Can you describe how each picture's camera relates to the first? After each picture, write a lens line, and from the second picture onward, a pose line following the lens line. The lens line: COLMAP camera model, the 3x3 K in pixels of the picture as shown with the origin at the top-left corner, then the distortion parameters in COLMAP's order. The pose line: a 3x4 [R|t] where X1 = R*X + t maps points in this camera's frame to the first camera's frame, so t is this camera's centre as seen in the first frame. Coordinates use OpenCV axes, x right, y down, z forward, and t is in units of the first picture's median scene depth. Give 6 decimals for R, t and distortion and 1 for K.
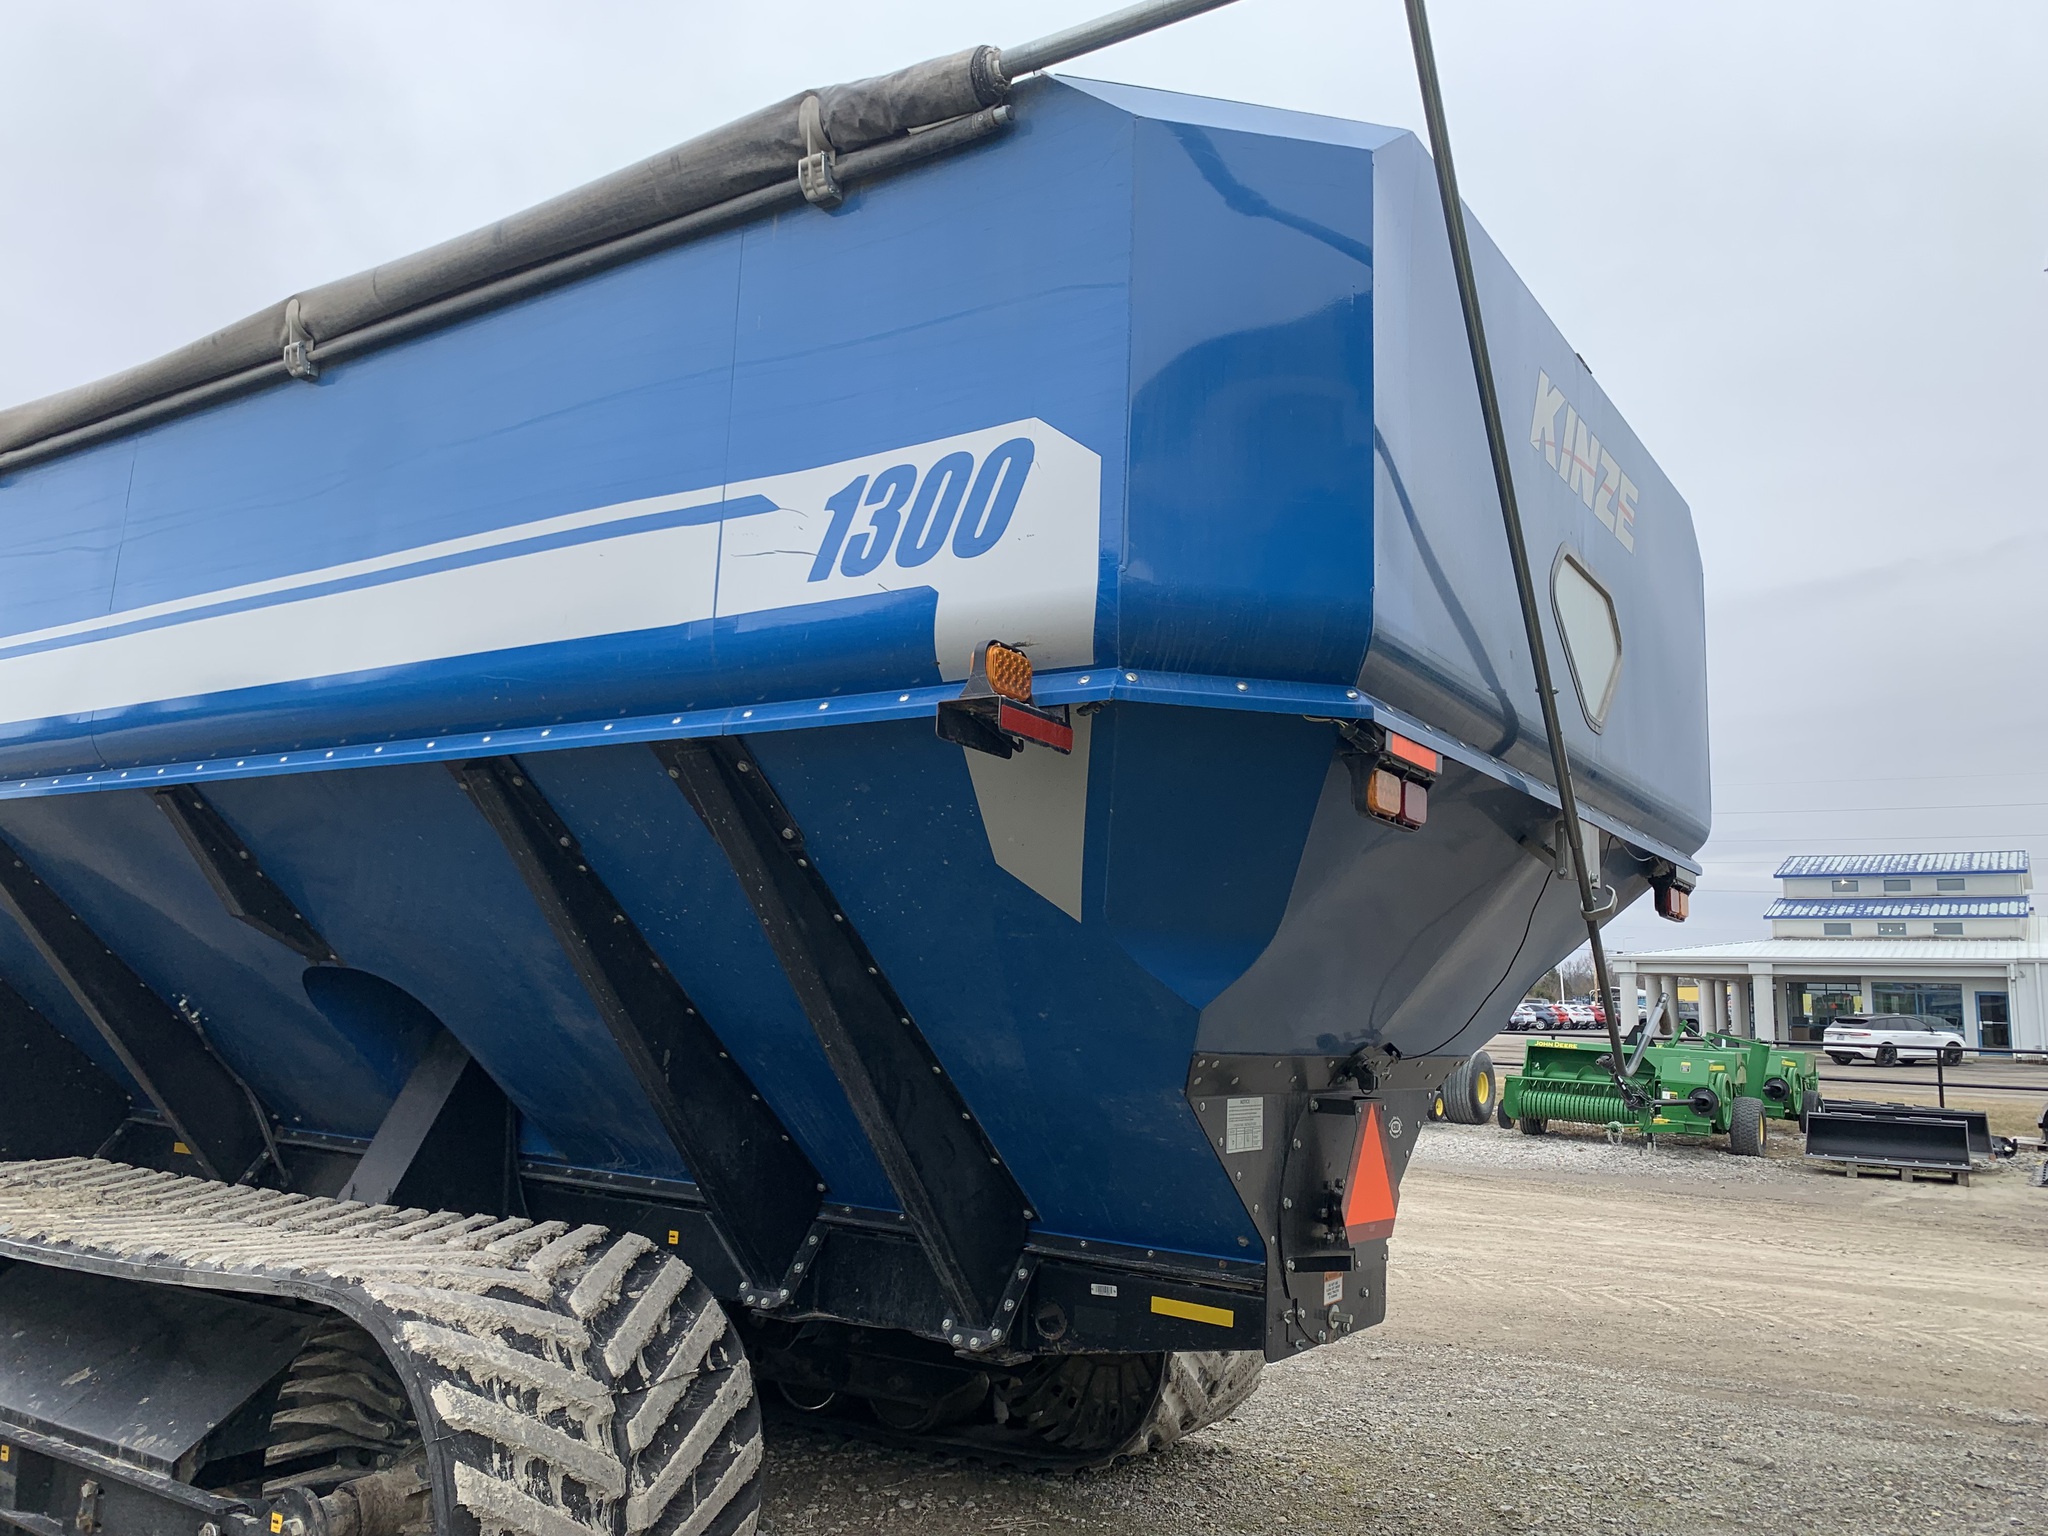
lens RADIAL K [[1588.4, 0, 1025.4], [0, 1588.4, 806.5], [0, 0, 1]] dist [0.006223, -0.009469]
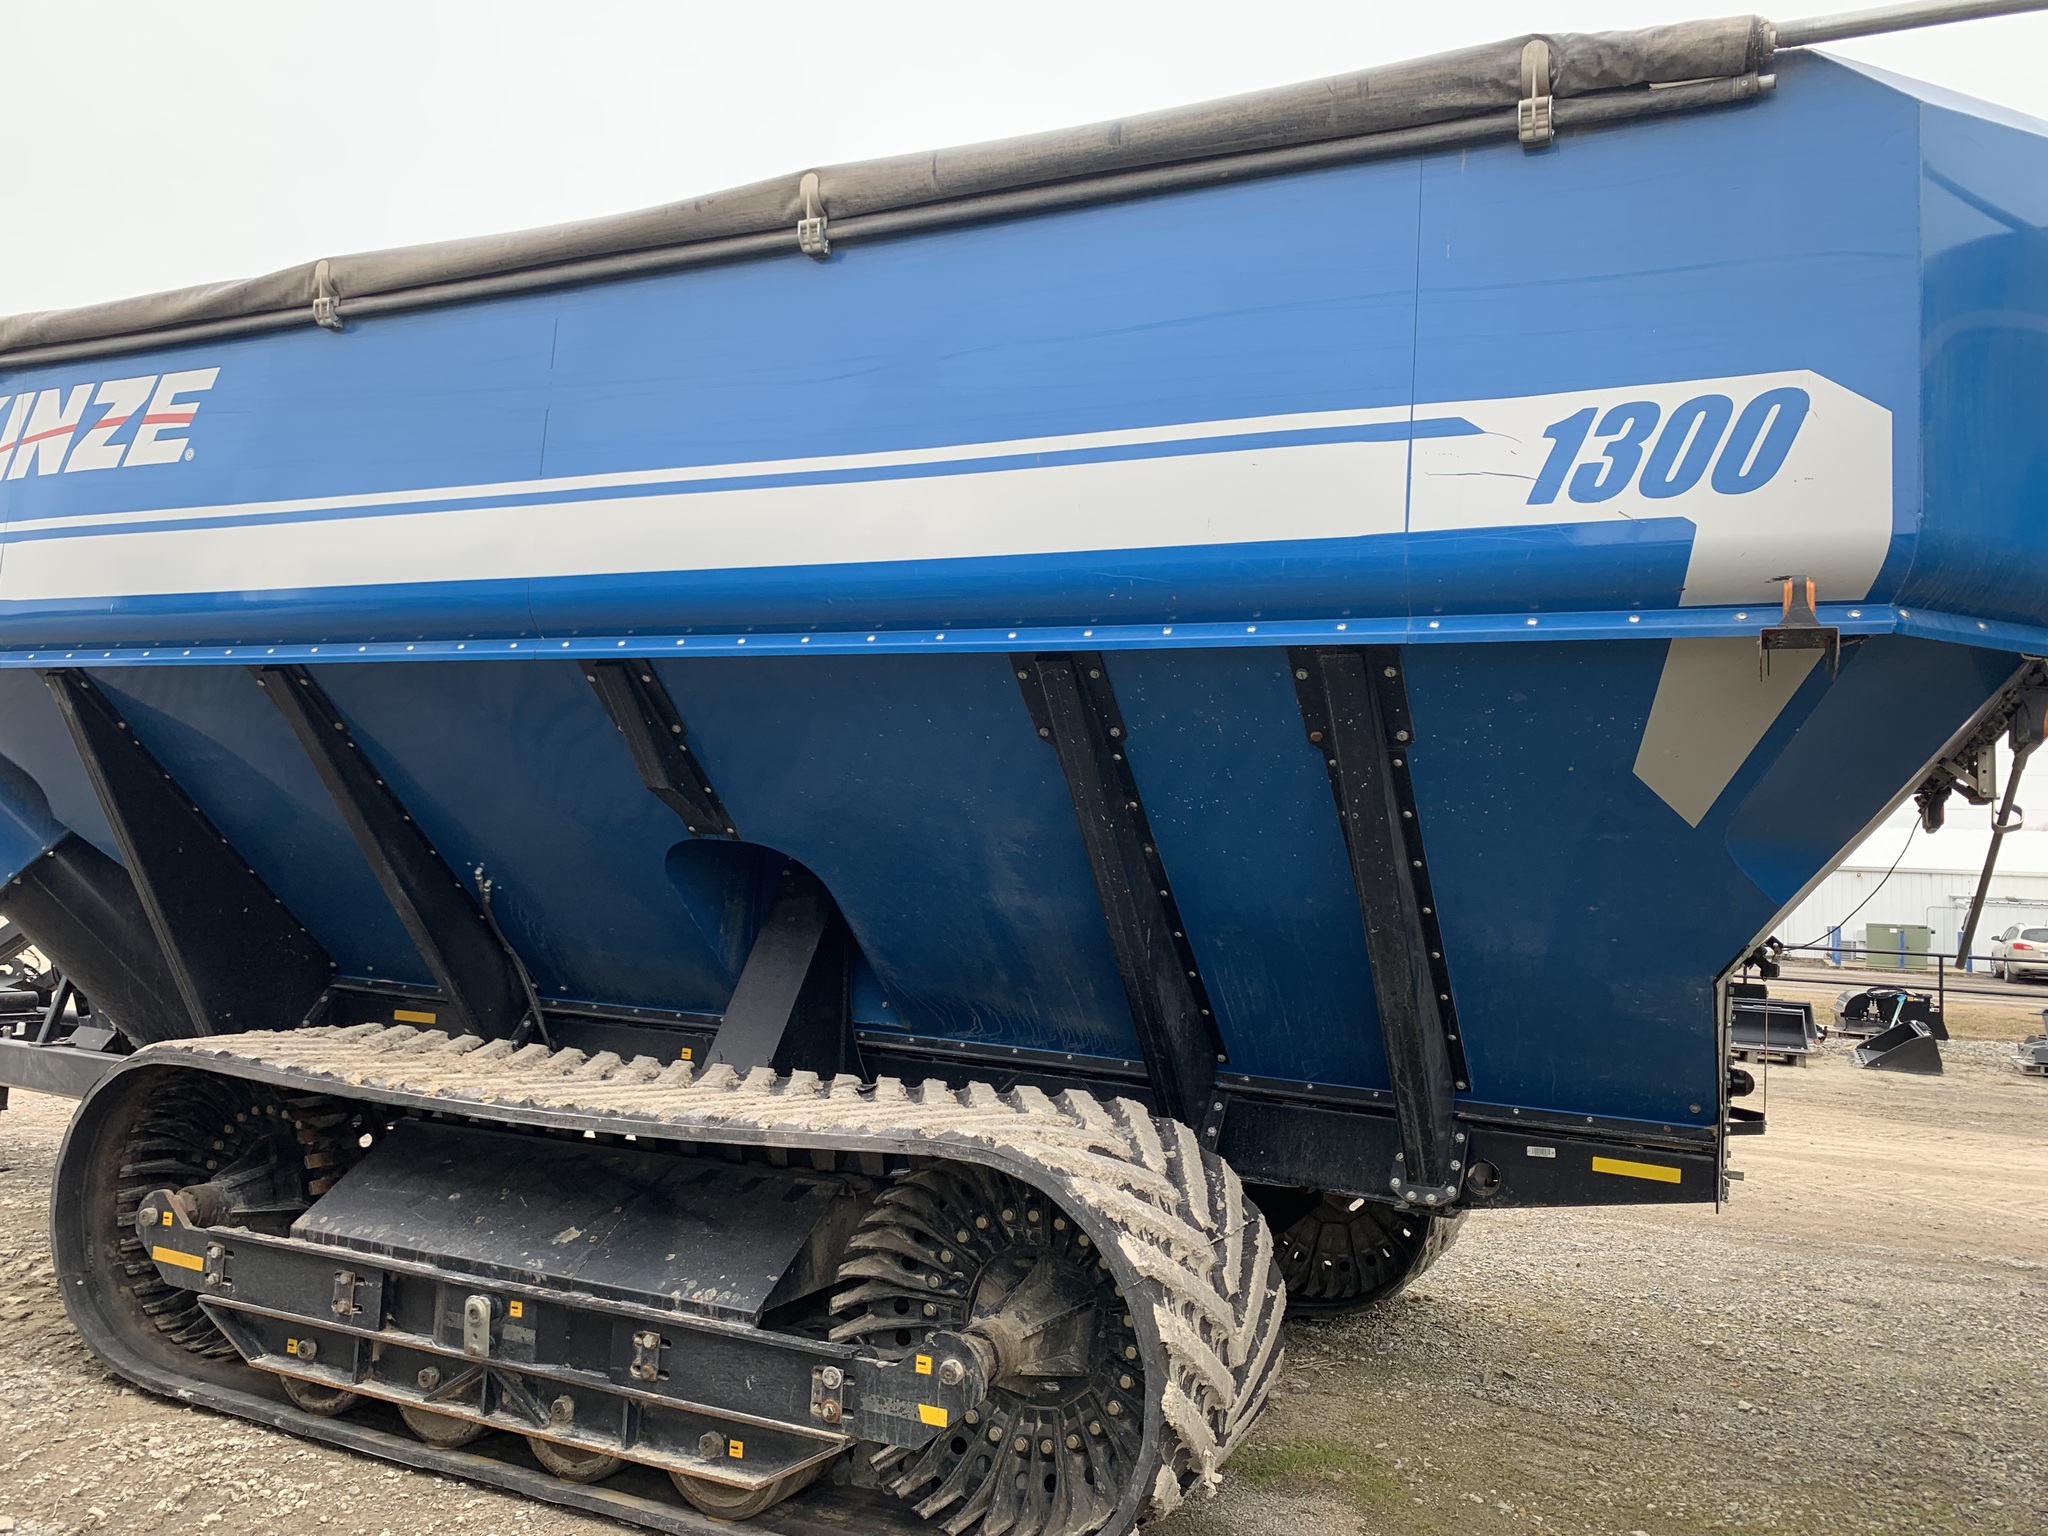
lens RADIAL K [[1567.8, 0, 1022.8], [0, 1567.8, 795.1], [0, 0, 1]] dist [0.000770, -0.001941]
pose [[0.989903, 0.031491, 0.138204, -0.584510], [-0.040463, 0.997218, 0.062601, 0.002985], [-0.135848, -0.067561, 0.988423, -0.019332]]
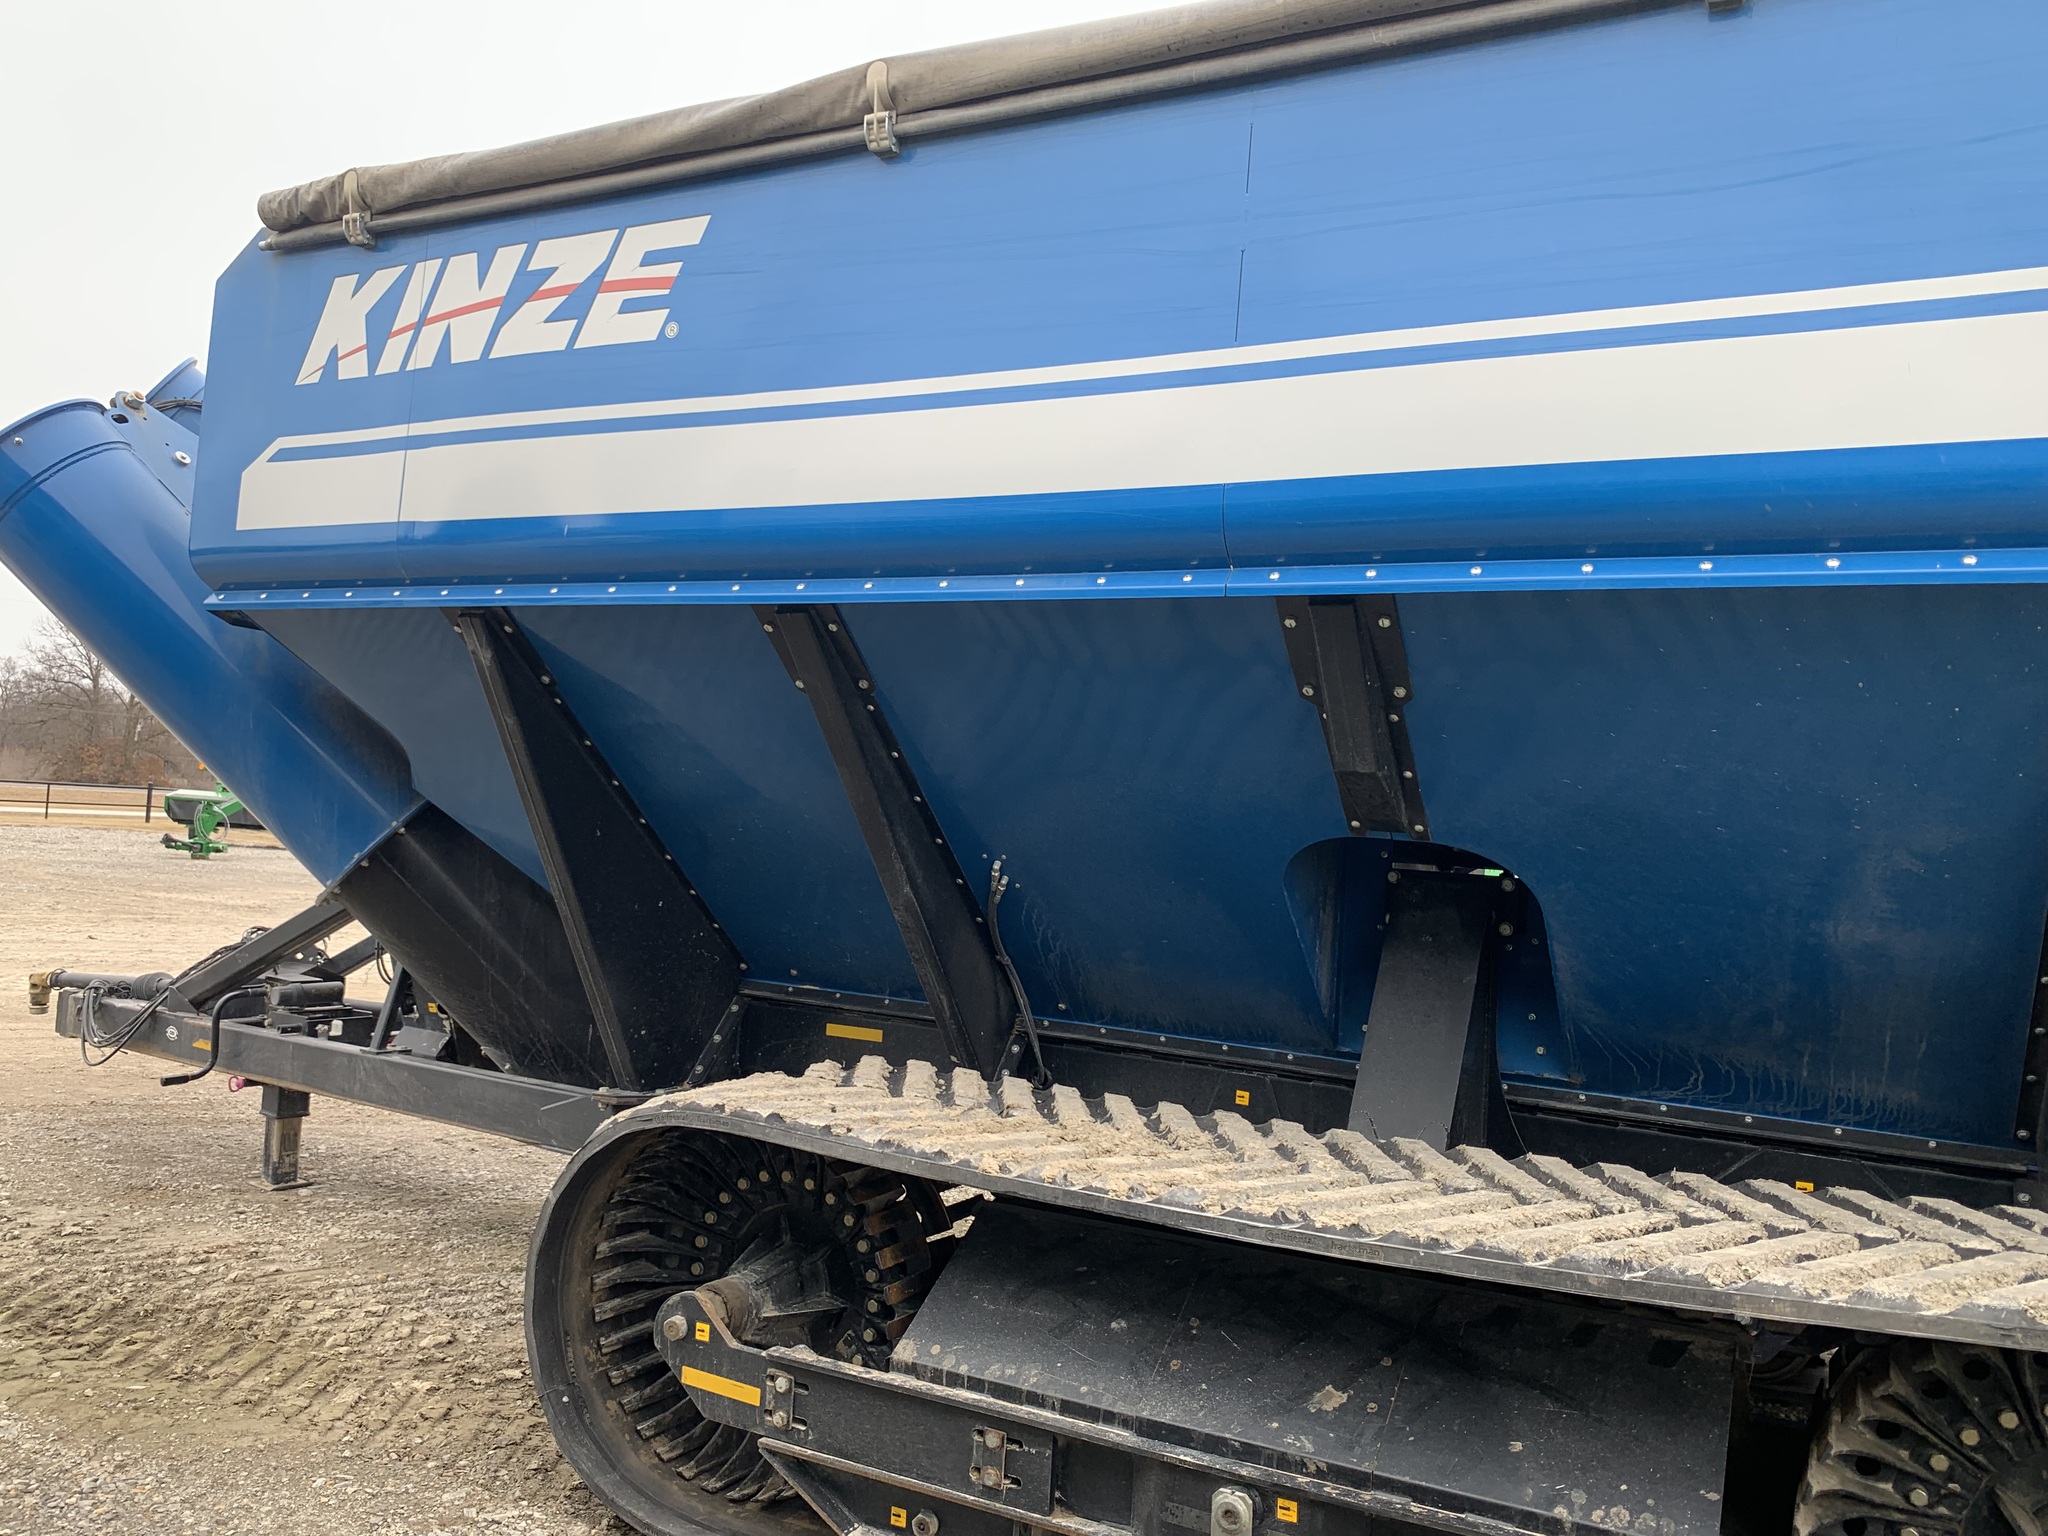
lens RADIAL K [[1567.8, 0, 1022.8], [0, 1567.8, 795.1], [0, 0, 1]] dist [0.000770, -0.001941]
pose [[0.995077, 0.034493, 0.092903, -1.044673], [-0.043615, 0.994228, 0.098022, 0.022206], [-0.088986, -0.101591, 0.990838, 0.417240]]
